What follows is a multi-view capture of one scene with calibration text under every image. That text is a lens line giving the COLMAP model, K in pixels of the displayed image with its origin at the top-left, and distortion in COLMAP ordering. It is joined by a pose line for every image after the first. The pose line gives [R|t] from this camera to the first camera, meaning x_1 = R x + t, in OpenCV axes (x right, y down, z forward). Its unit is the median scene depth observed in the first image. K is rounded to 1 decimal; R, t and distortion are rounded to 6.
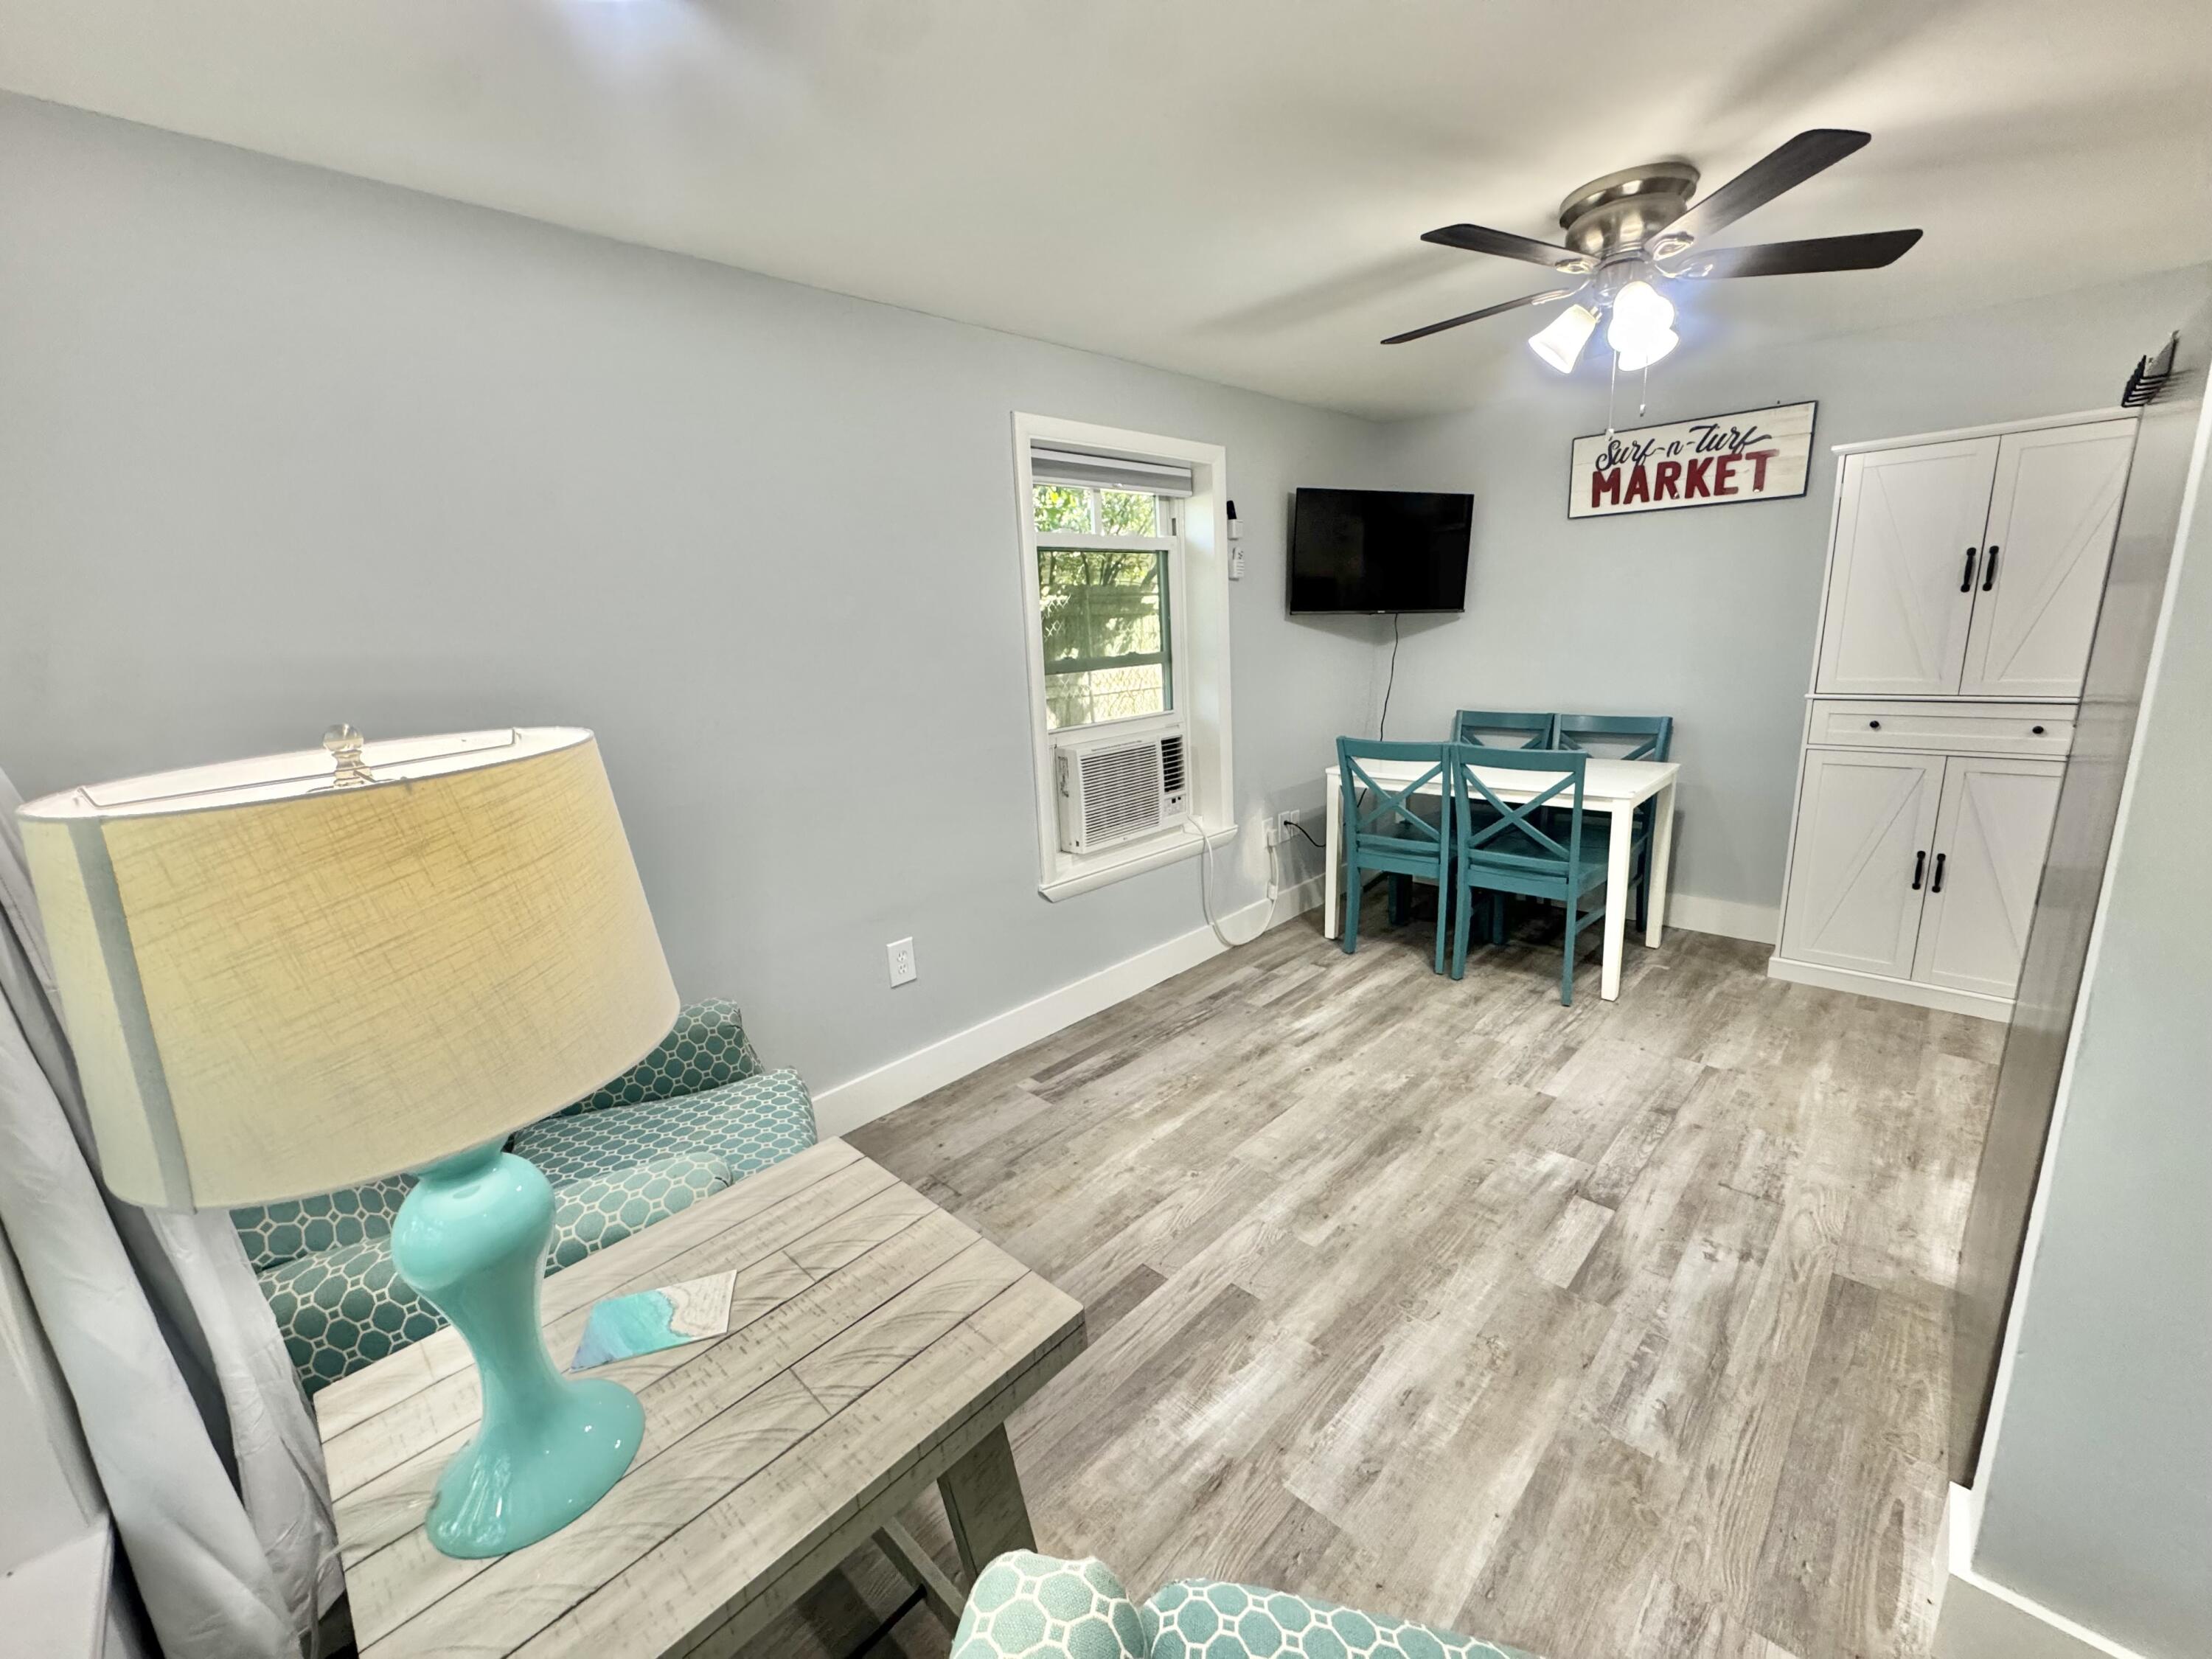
lens RADIAL K [[882.3, 0, 1102.9], [0, 882.3, 829.3], [0, 0, 1]] dist [-0.004072, 0.000265]
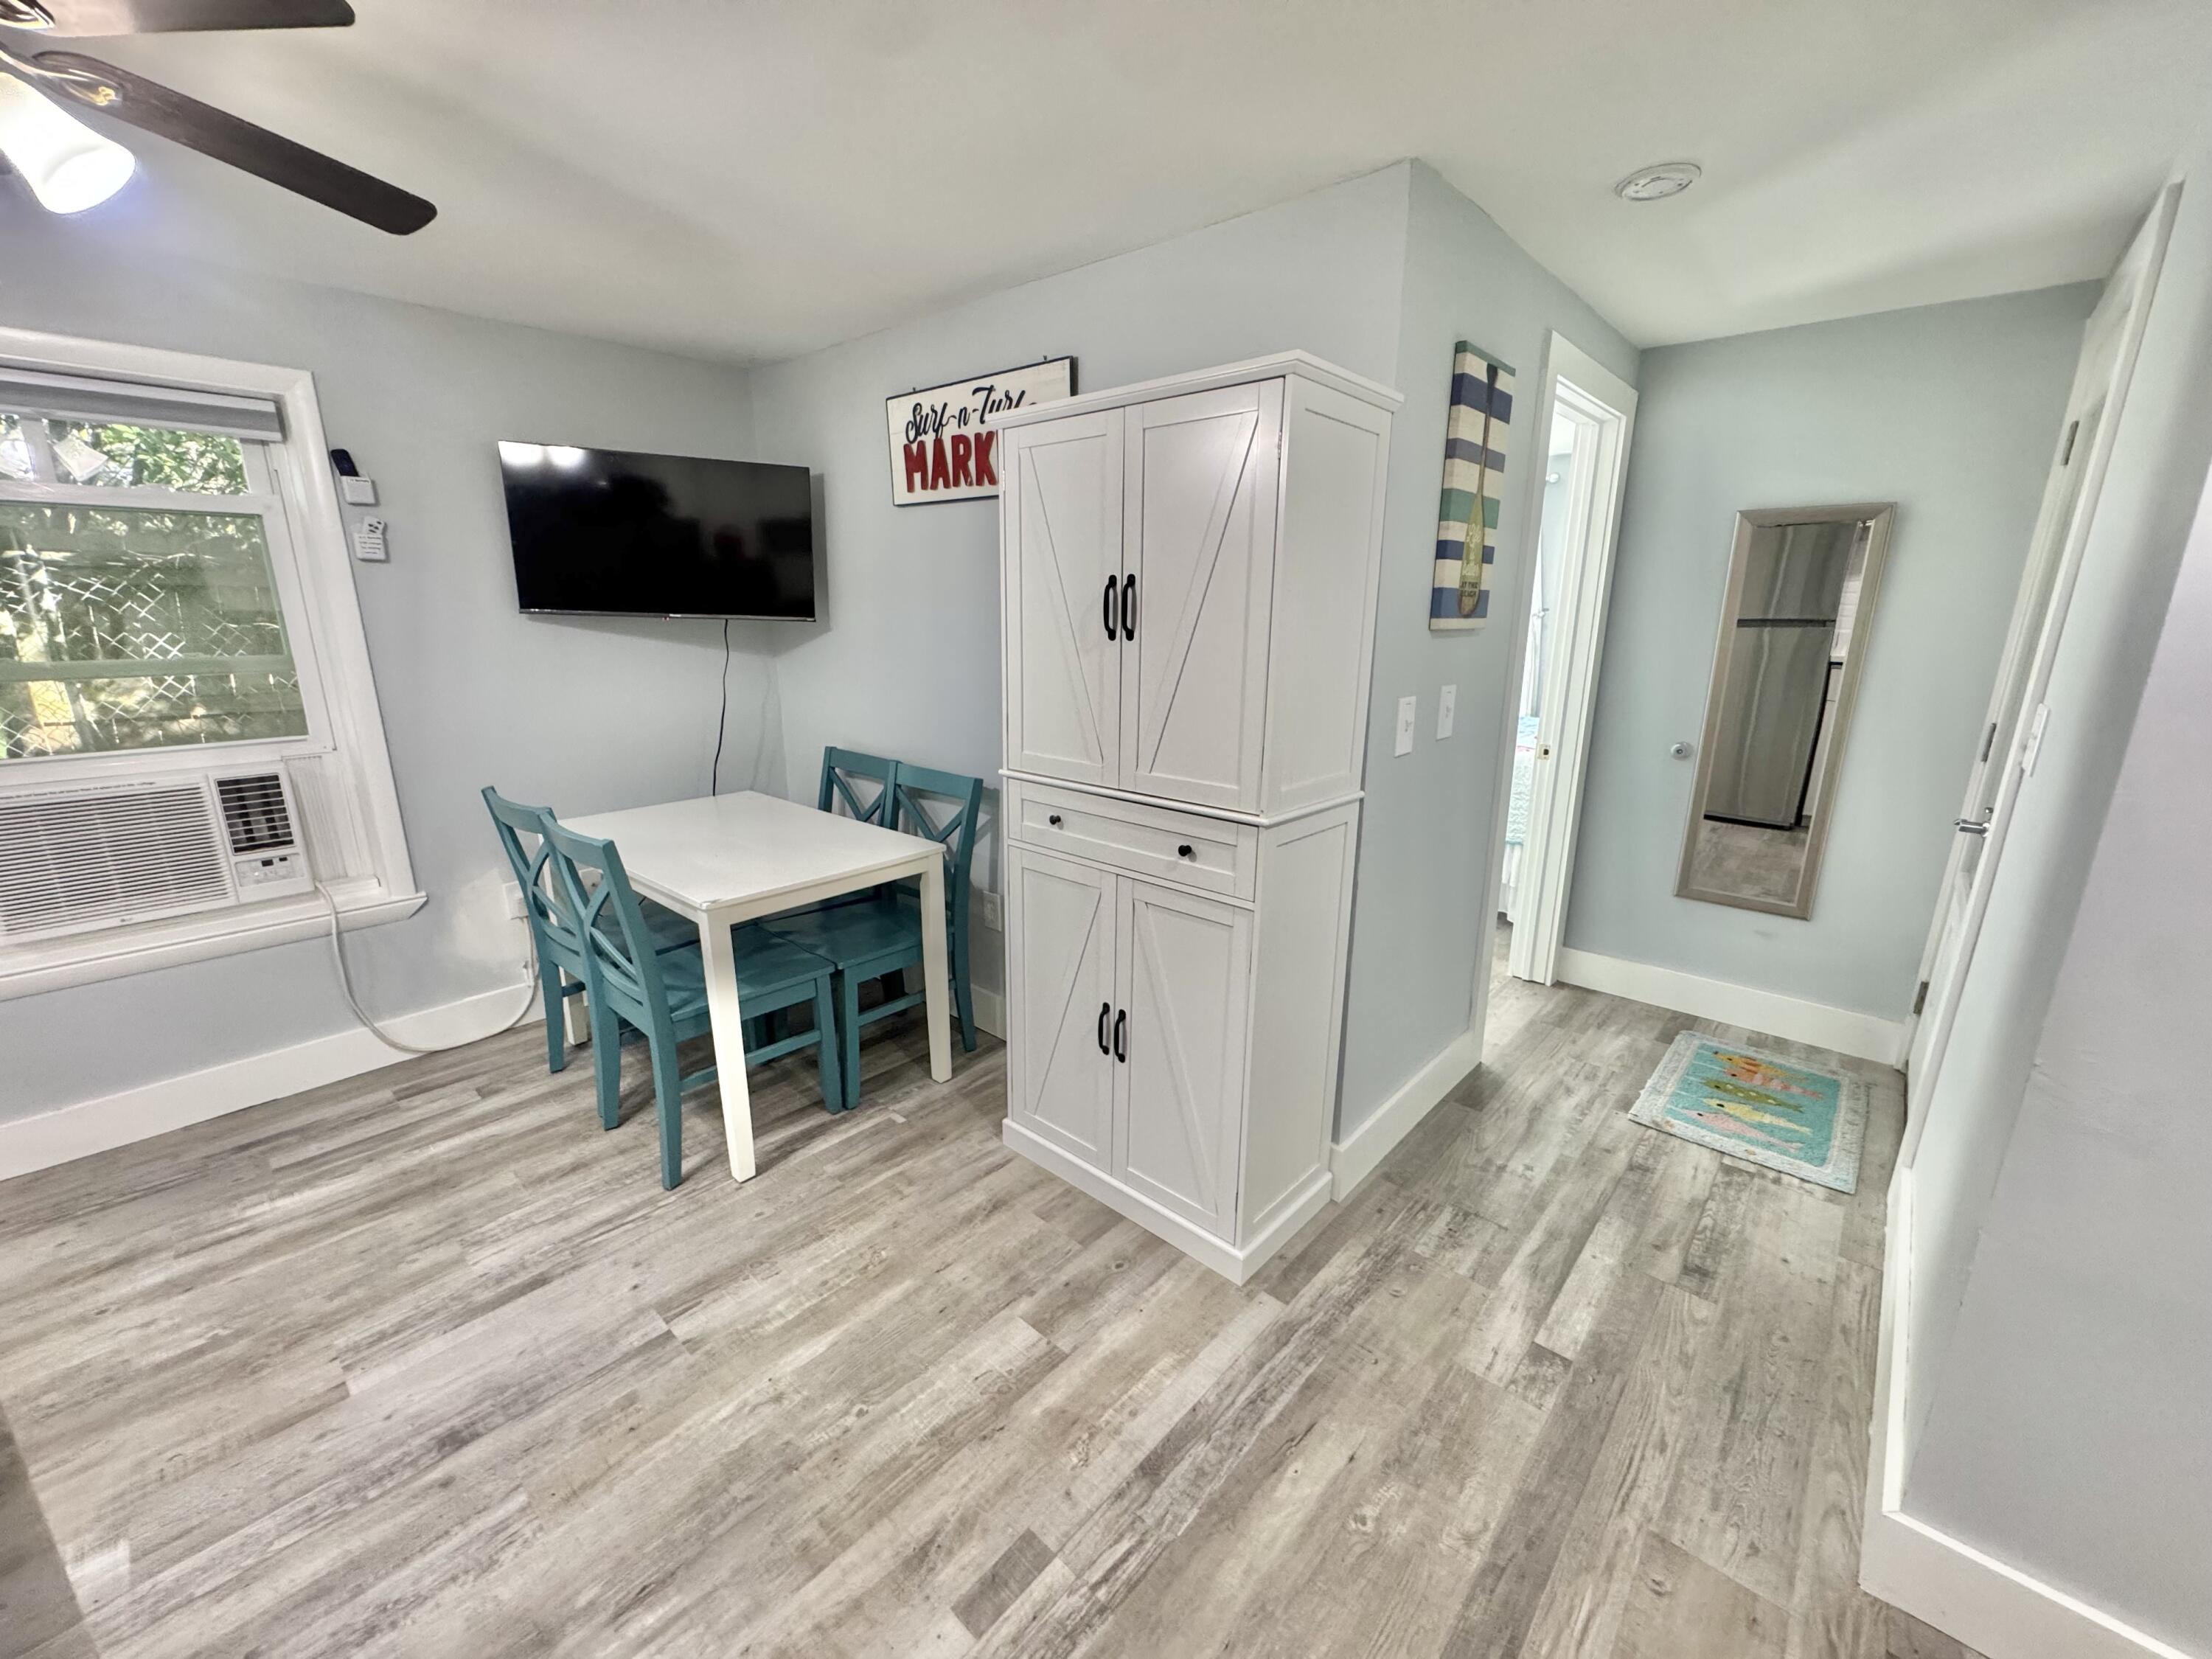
lens RADIAL K [[882.3, 0, 1099.4], [0, 882.3, 829.0], [0, 0, 1]] dist [-0.004072, 0.000265]
pose [[0.997491, 0.043442, 0.055891, 0.879768], [-0.044657, 0.998789, 0.020670, -0.128903], [-0.054925, -0.023114, 0.998223, 0.296379]]
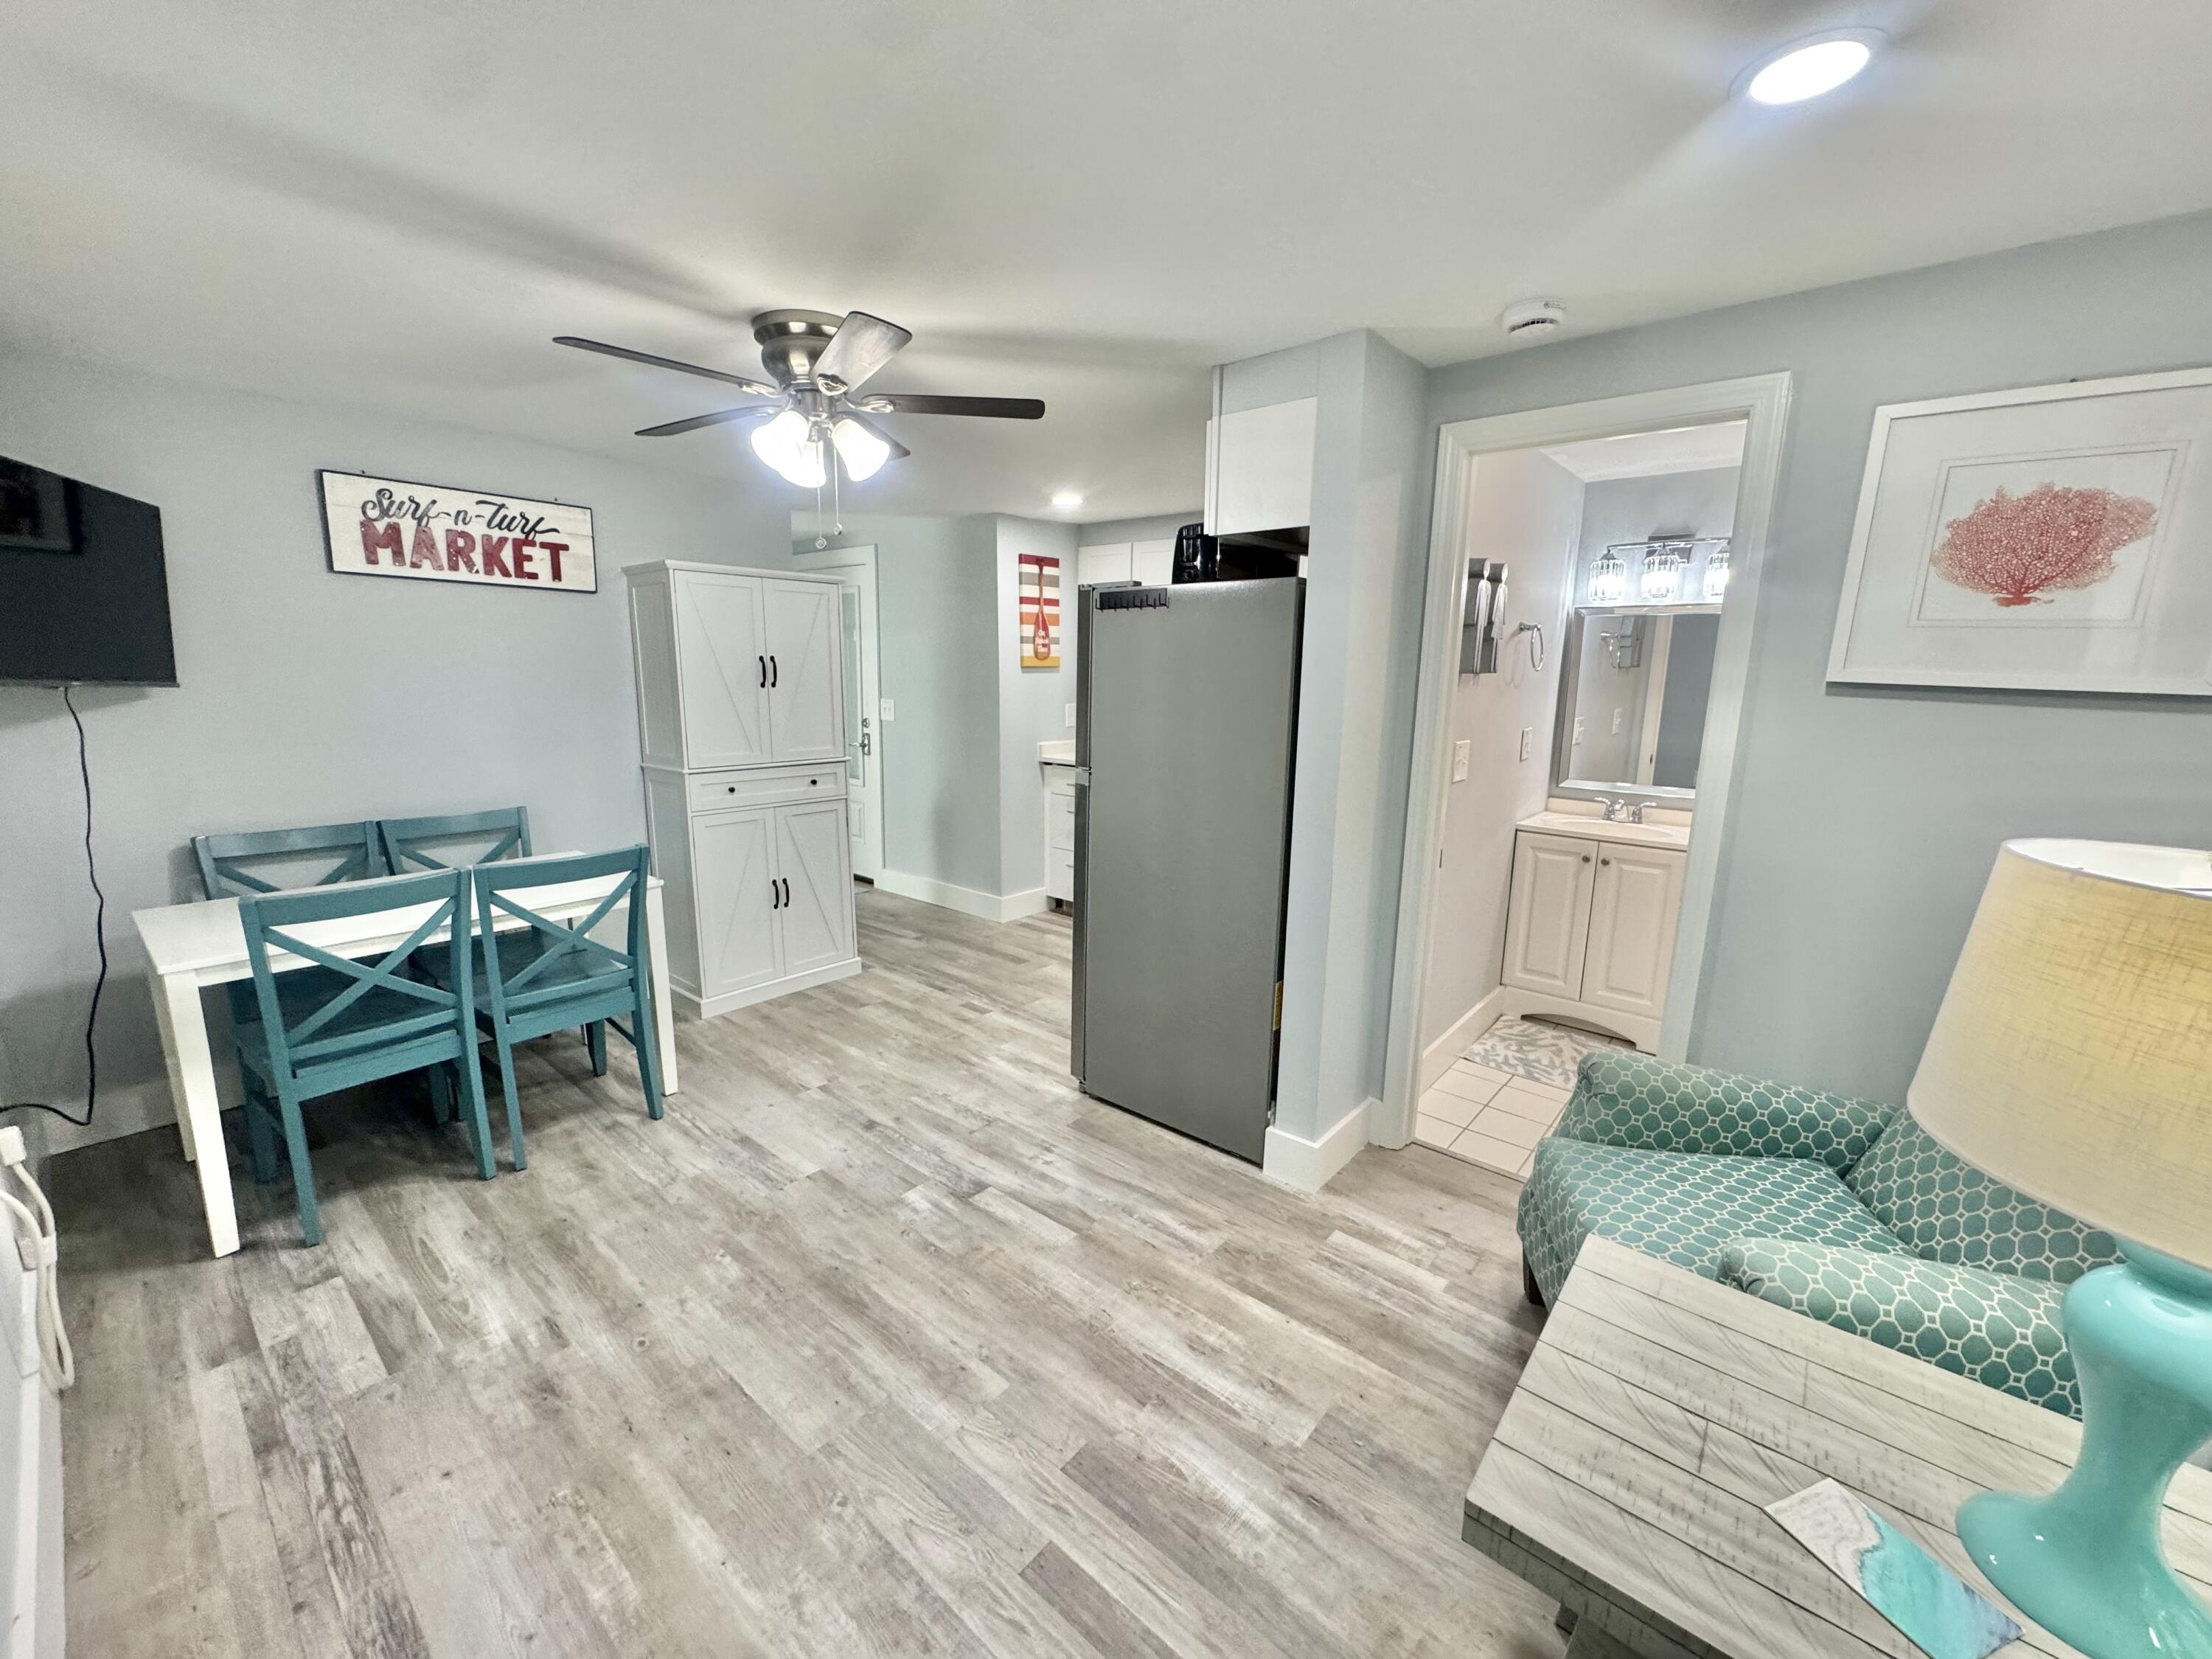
lens RADIAL K [[882.3, 0, 1107.9], [0, 882.3, 830.8], [0, 0, 1]] dist [-0.004072, 0.000265]
pose [[-0.076856, -0.134063, 0.987988, -0.407090], [0.213329, 0.965760, 0.147642, -0.134810], [-0.973953, 0.222113, -0.045625, 0.555375]]
